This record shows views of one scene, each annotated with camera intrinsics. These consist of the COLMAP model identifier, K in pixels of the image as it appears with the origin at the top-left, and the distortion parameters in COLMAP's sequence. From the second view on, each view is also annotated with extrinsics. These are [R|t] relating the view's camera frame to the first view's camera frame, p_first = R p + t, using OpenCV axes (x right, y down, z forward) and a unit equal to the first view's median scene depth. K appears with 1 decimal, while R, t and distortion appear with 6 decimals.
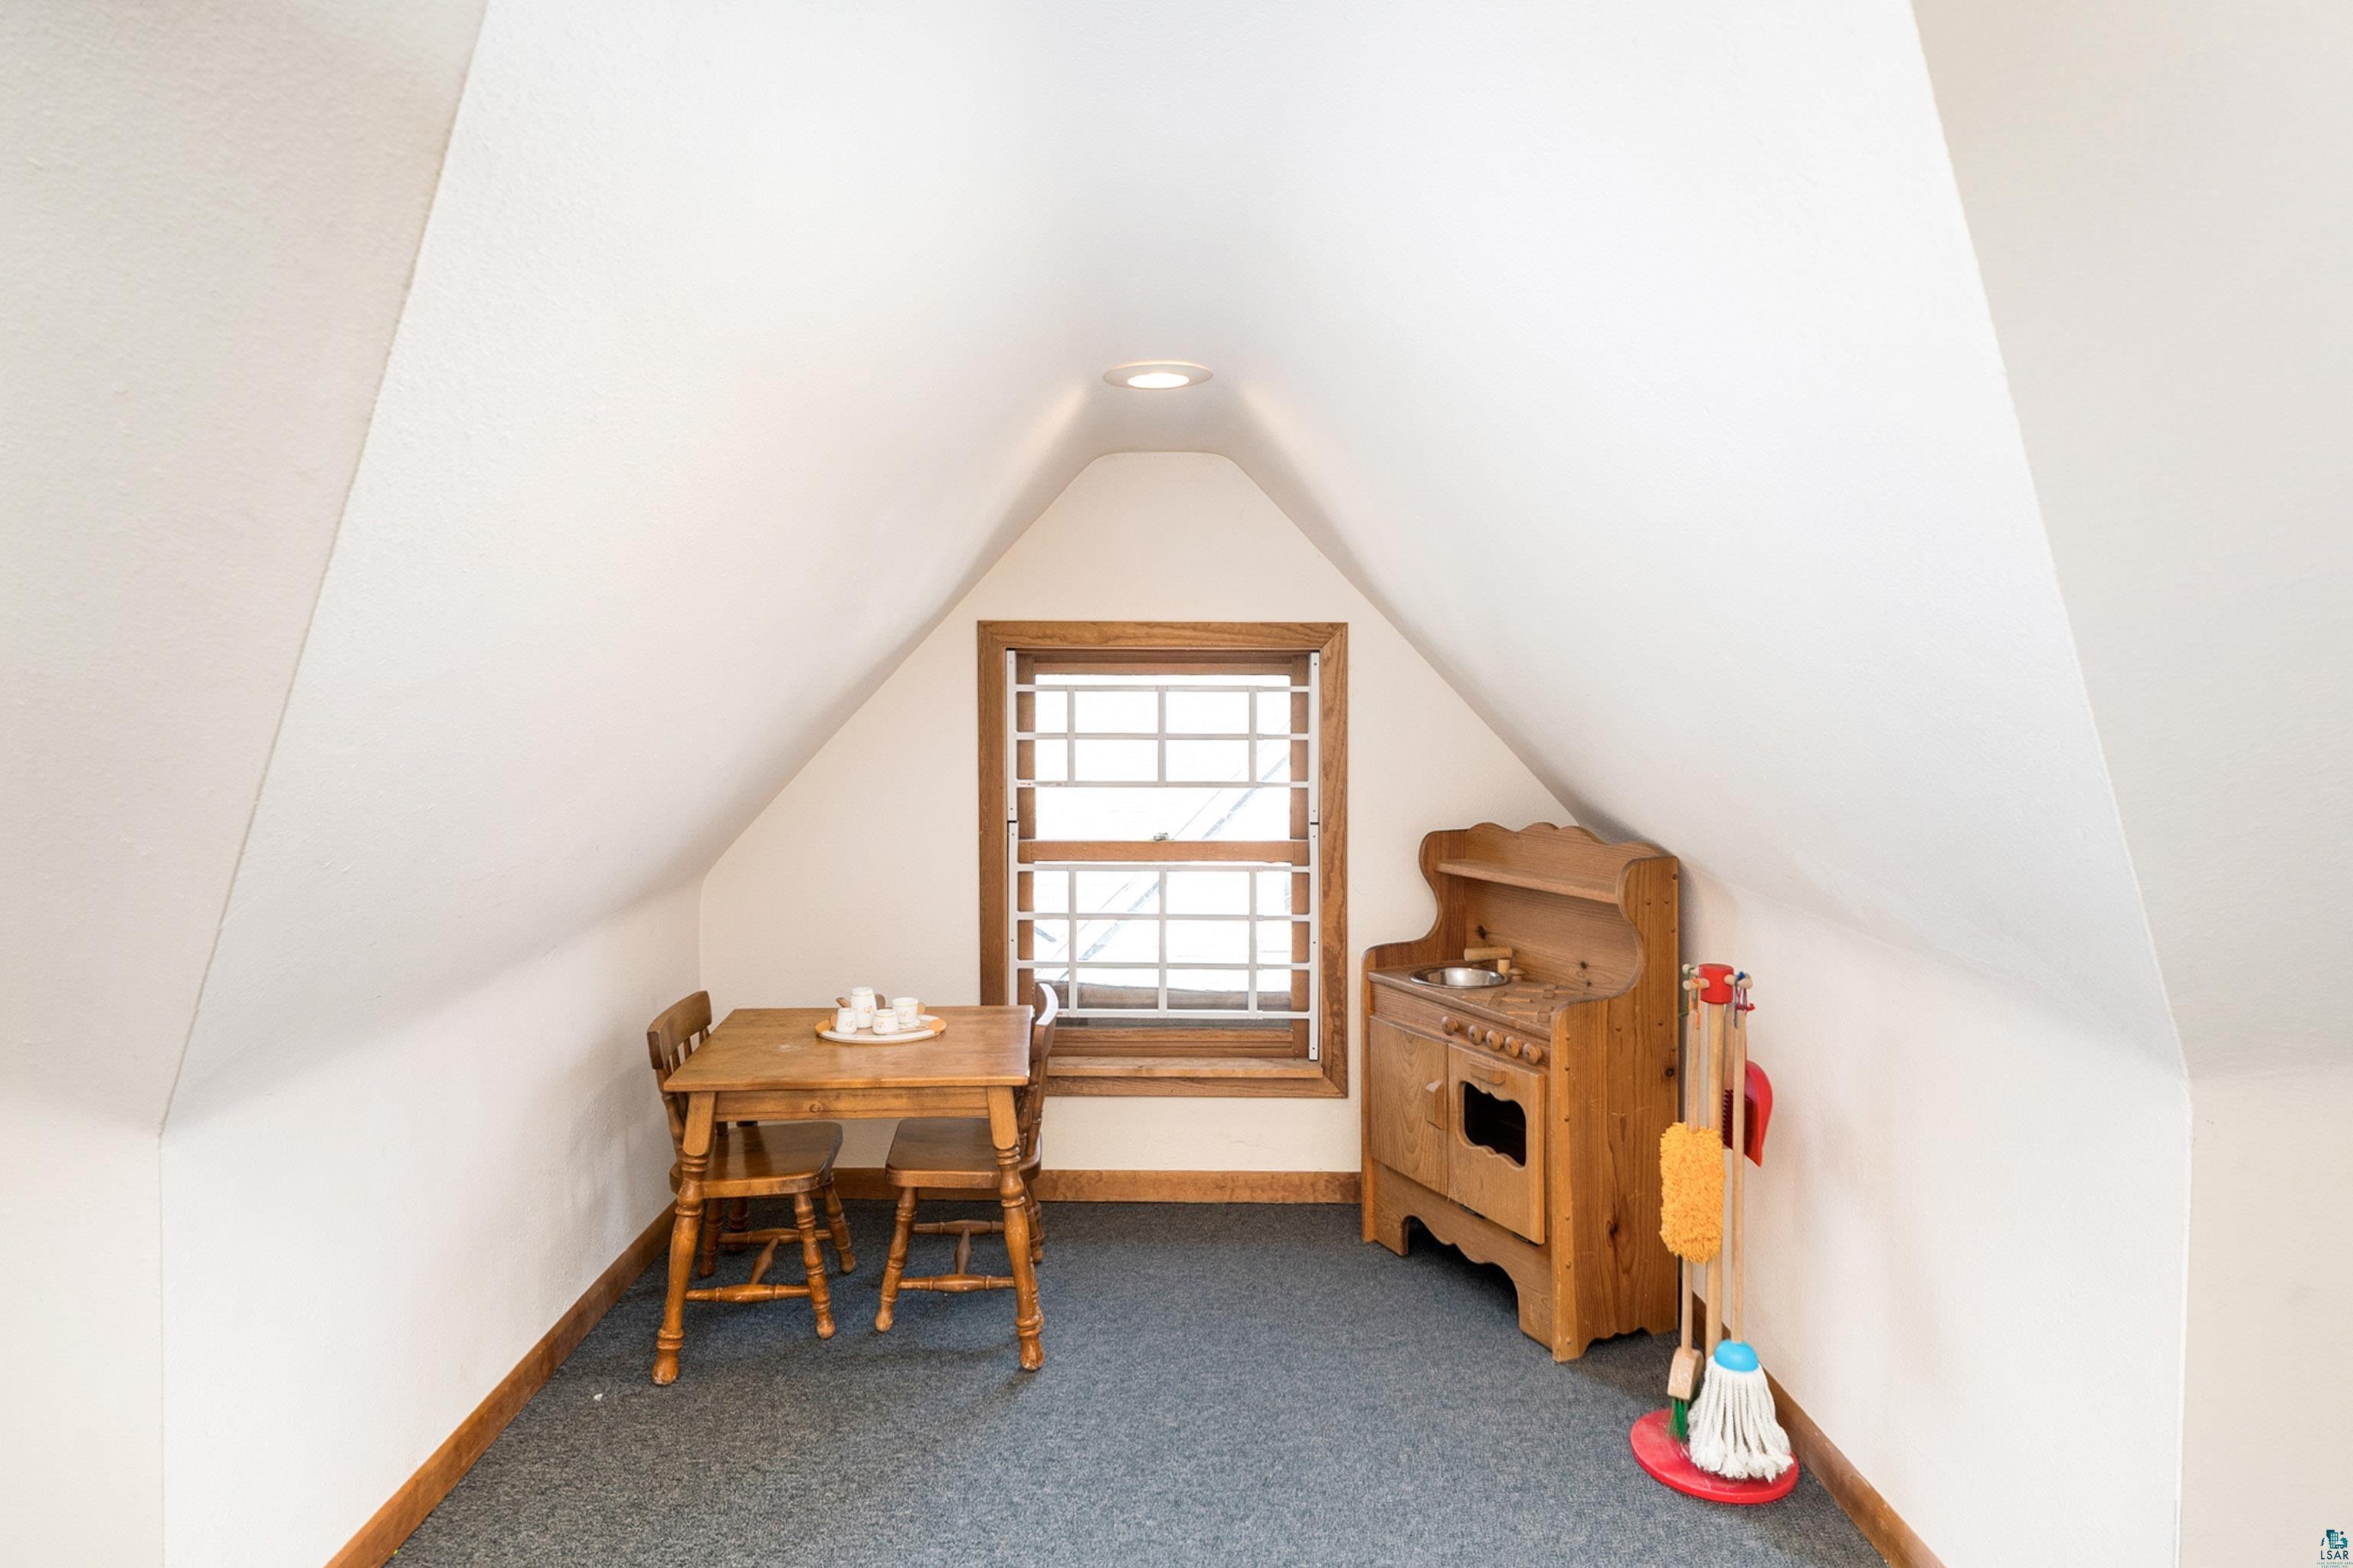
lens RADIAL K [[1134.9, 0, 1203.2], [0, 1134.9, 777.5], [0, 0, 1]] dist [-0.015595, 0.000462]
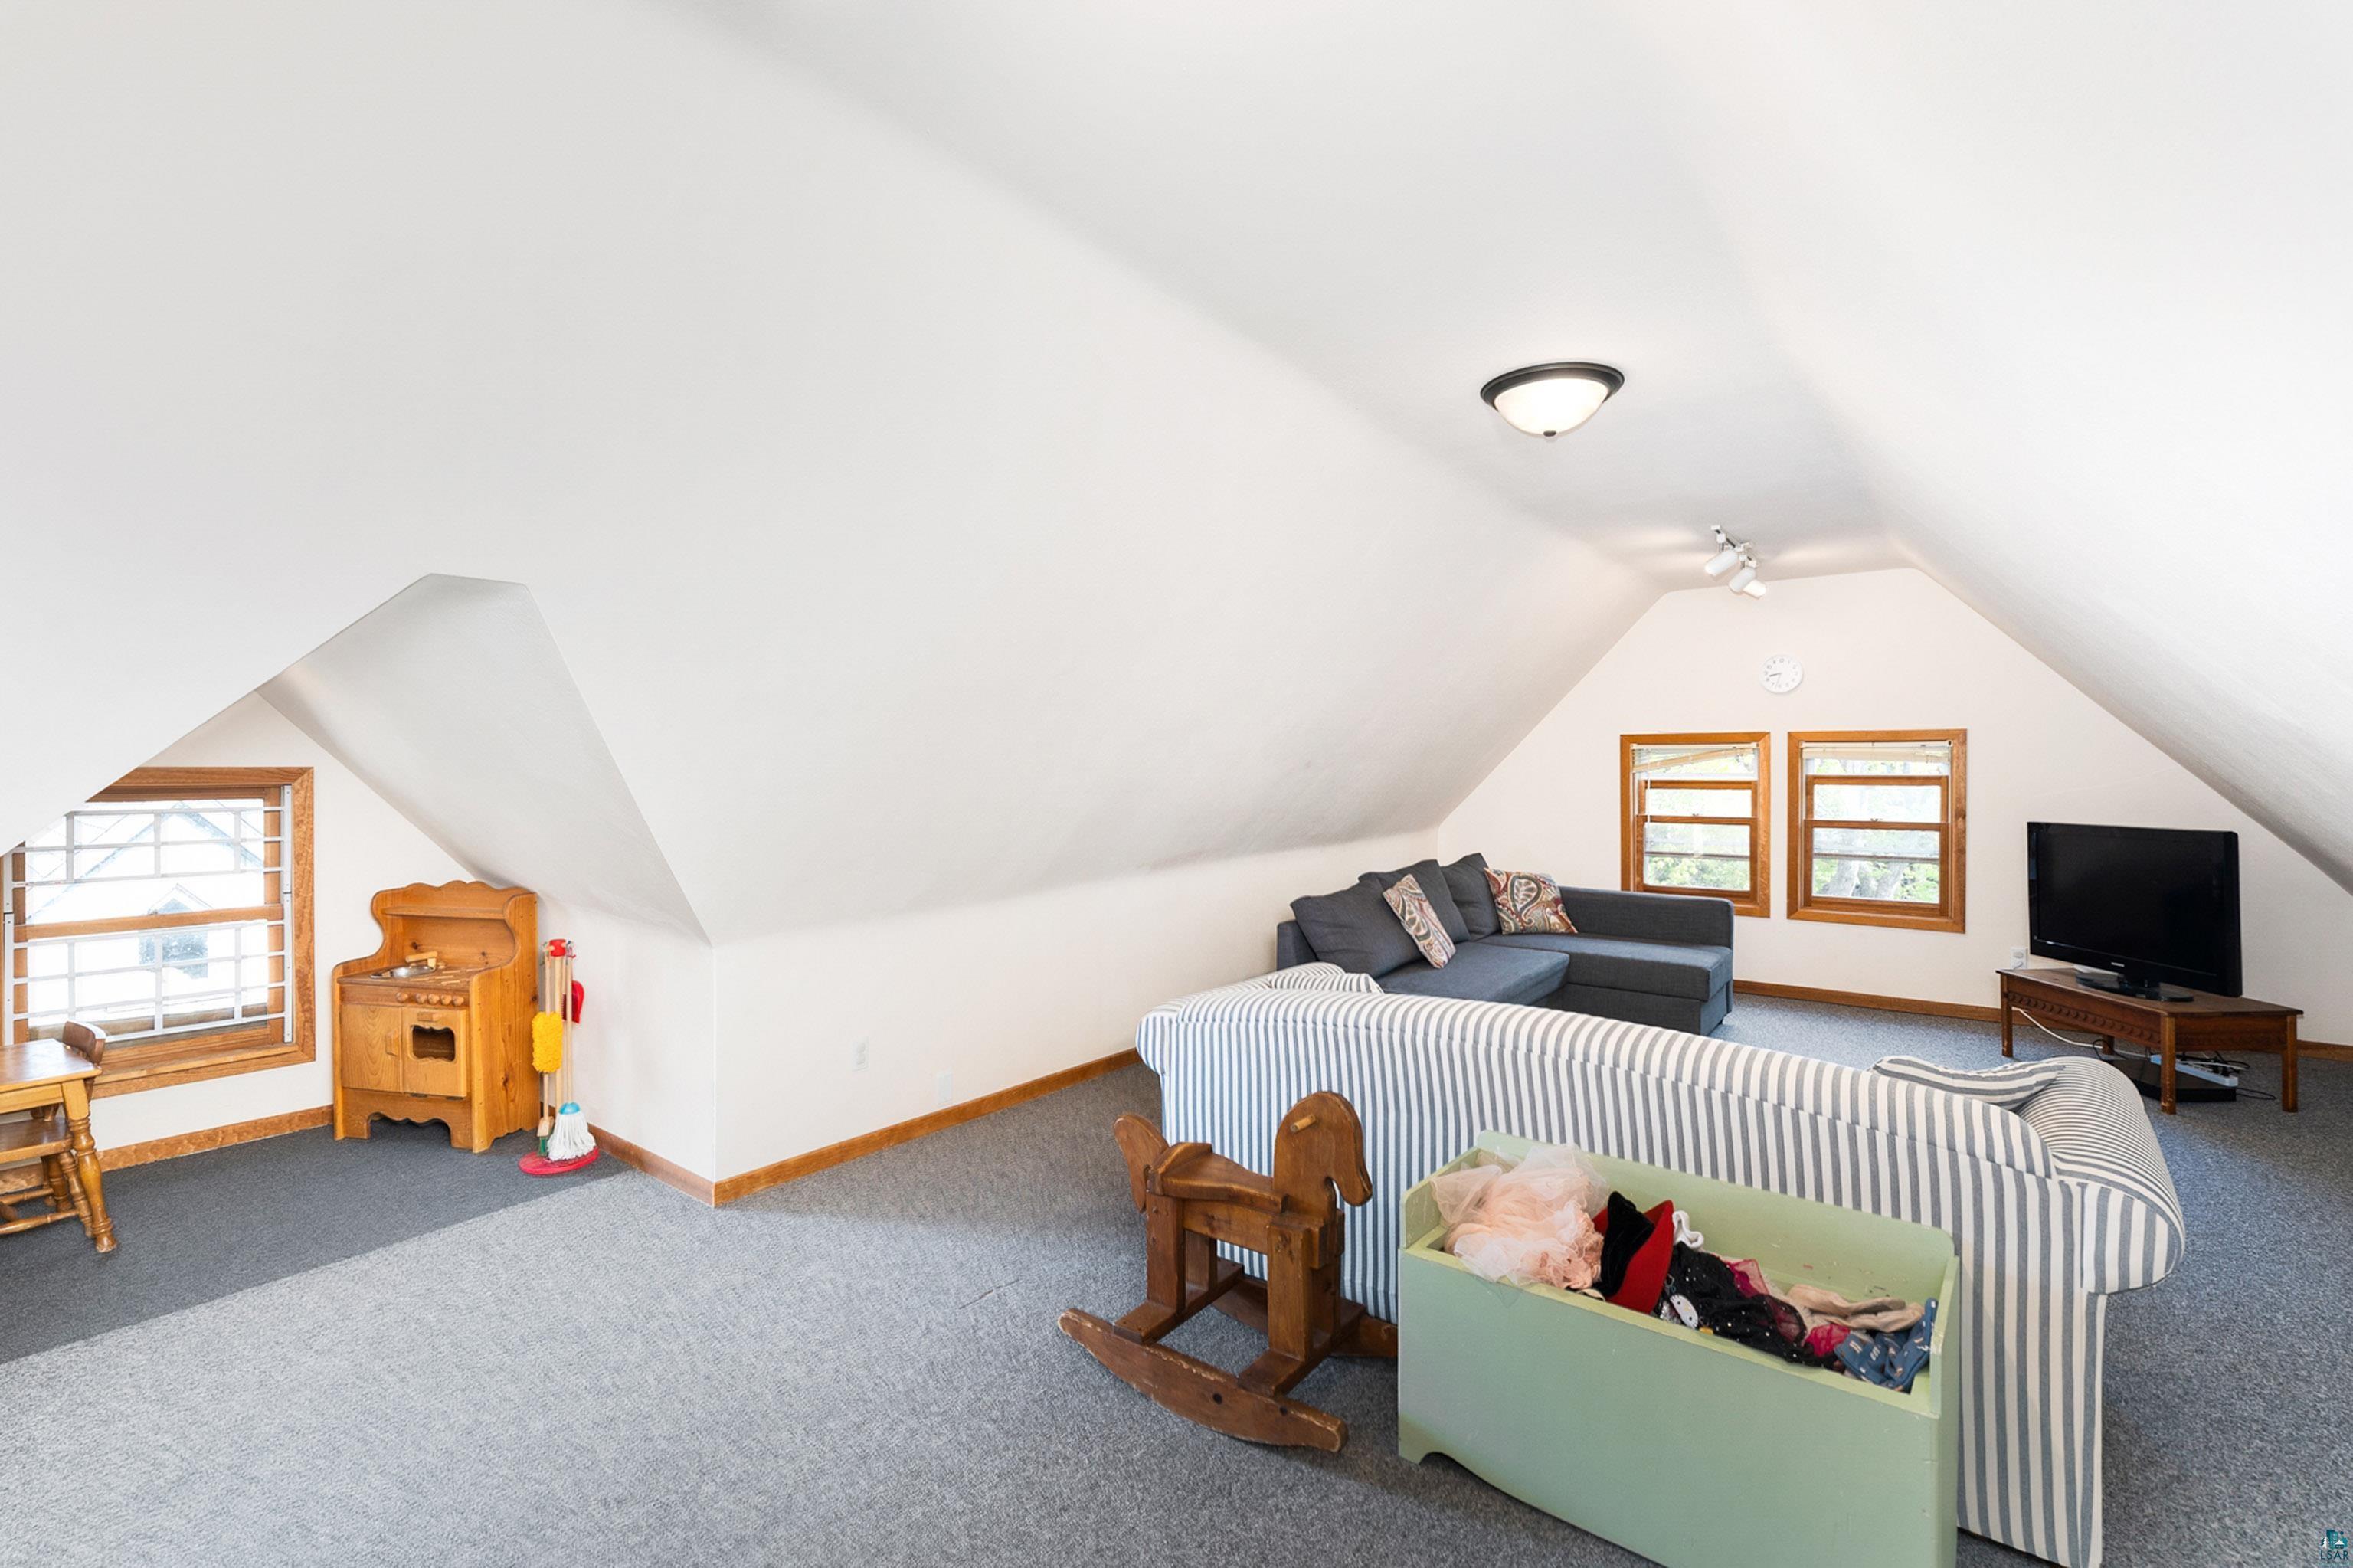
lens RADIAL K [[1086.5, 0, 1181.9], [0, 1086.5, 769.9], [0, 0, 1]] dist [0.001275, 0.000574]
pose [[0.569574, -0.003512, 0.821932, -0.468593], [0.013871, 0.999890, -0.005340, -0.113054], [-0.821823, 0.014443, 0.569560, -0.956973]]
